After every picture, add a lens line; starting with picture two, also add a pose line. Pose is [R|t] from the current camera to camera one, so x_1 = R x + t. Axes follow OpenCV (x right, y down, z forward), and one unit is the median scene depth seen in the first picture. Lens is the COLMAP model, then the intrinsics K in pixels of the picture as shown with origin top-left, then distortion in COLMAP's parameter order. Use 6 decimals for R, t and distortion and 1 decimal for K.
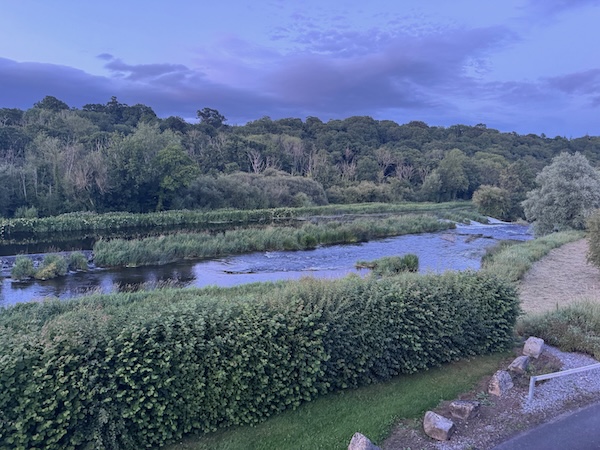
lens RADIAL K [[421.2, 0, 299.0], [0, 421.2, 221.1], [0, 0, 1]] dist [0.071399, -0.007360]
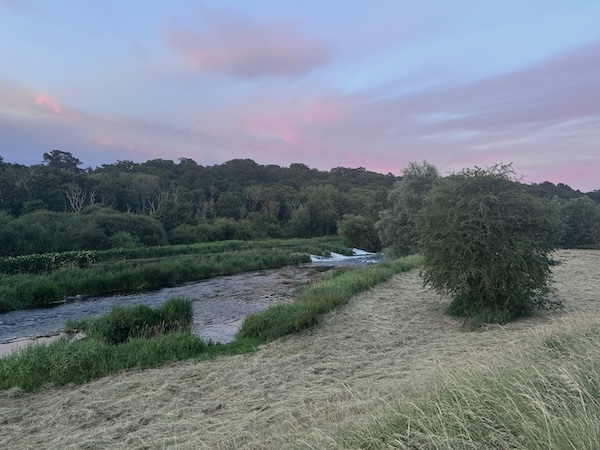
lens RADIAL K [[421.2, 0, 302.1], [0, 421.2, 227.6], [0, 0, 1]] dist [0.071399, -0.007360]
pose [[0.970183, -0.052657, 0.236583, 0.128805], [0.076544, 0.992726, -0.092935, 0.020606], [-0.229968, 0.108273, 0.967156, 0.161927]]
